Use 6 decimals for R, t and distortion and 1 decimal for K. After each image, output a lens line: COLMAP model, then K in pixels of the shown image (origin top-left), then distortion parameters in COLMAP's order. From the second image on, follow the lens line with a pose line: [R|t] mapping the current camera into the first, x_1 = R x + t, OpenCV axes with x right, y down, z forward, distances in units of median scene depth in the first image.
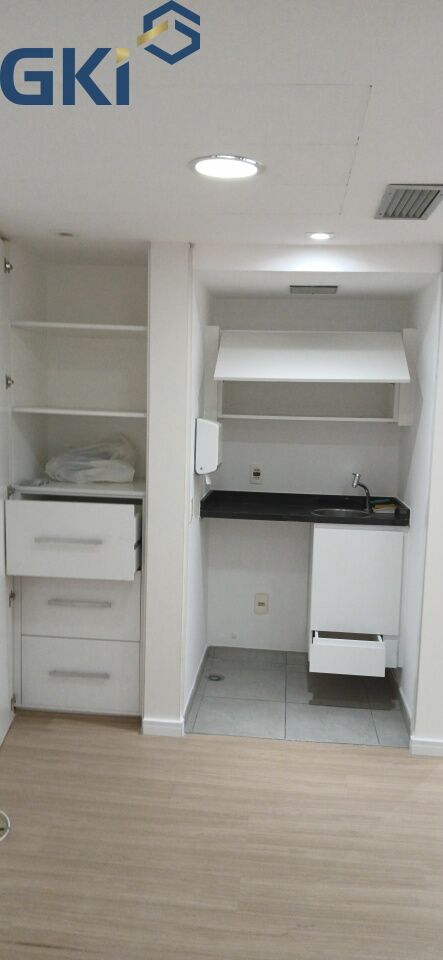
lens RADIAL K [[754.1, 0, 223.0], [0, 754.1, 497.4], [0, 0, 1]] dist [0.057947, -0.127152]
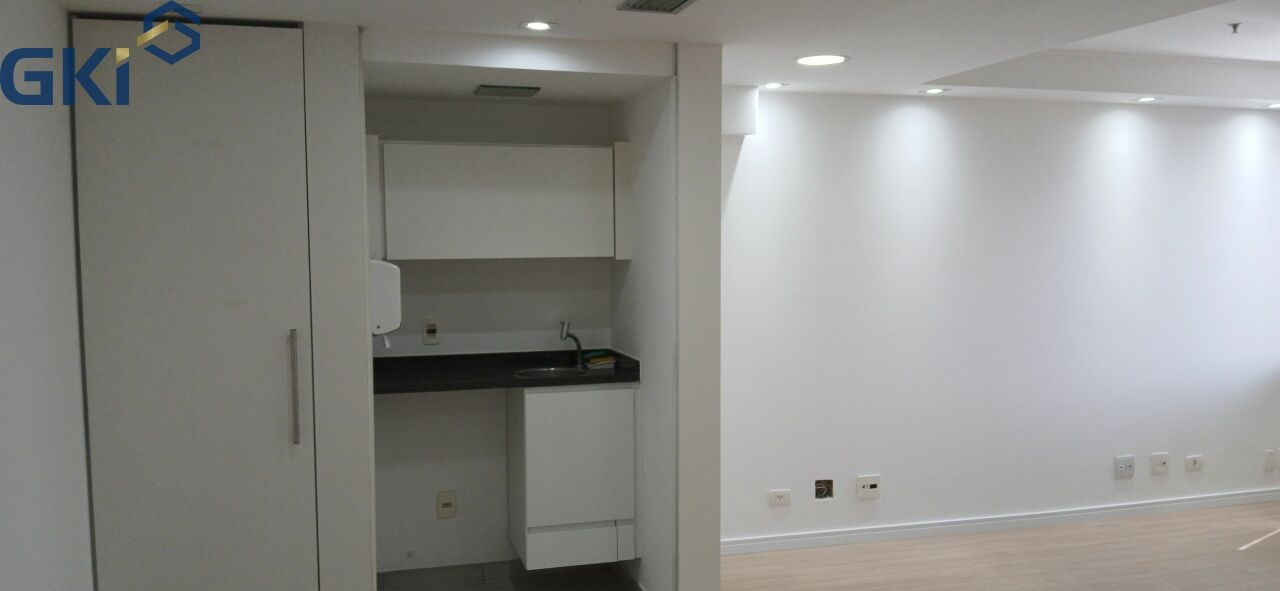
lens RADIAL K [[1005.5, 0, 647.2], [0, 1005.5, 316.6], [0, 0, 1]] dist [0.057947, -0.127152]
pose [[0.922245, -0.060570, 0.381832, -0.151414], [0.078764, 0.996374, -0.032186, 0.003863], [-0.378498, 0.059758, 0.923671, -0.009083]]
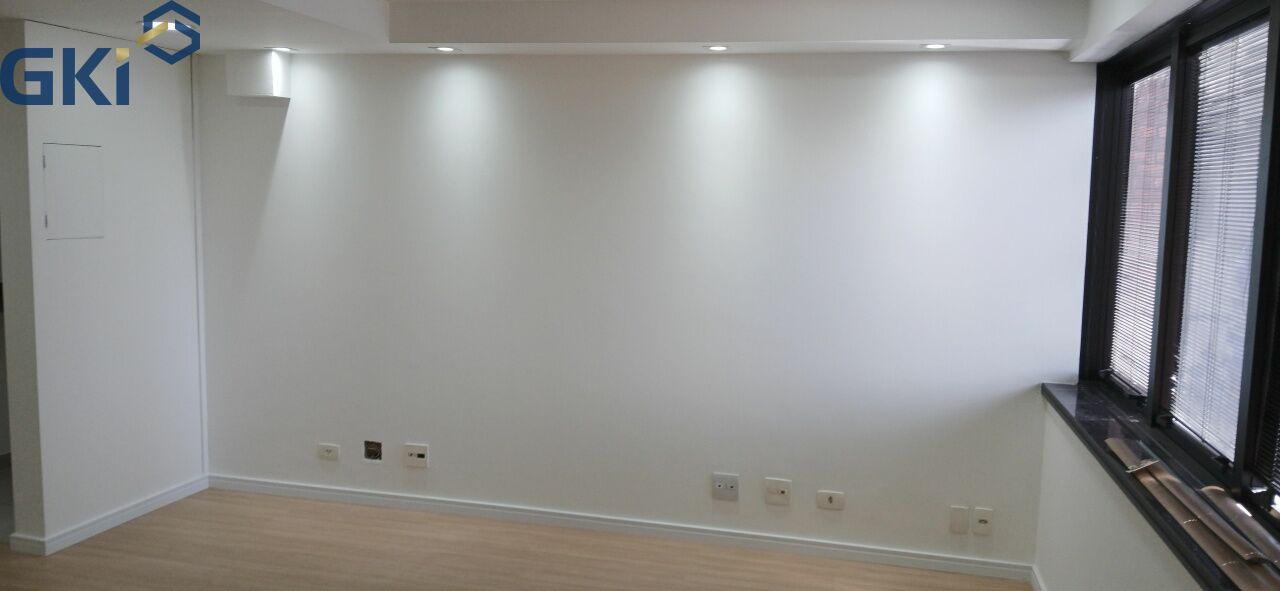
lens RADIAL K [[1005.5, 0, 660.9], [0, 1005.5, 315.0], [0, 0, 1]] dist [0.057947, -0.127152]
pose [[0.991389, 0.021143, -0.129231, 1.095245], [-0.024660, 0.999366, -0.025672, 0.050551], [0.128607, 0.028638, 0.991282, -0.142567]]
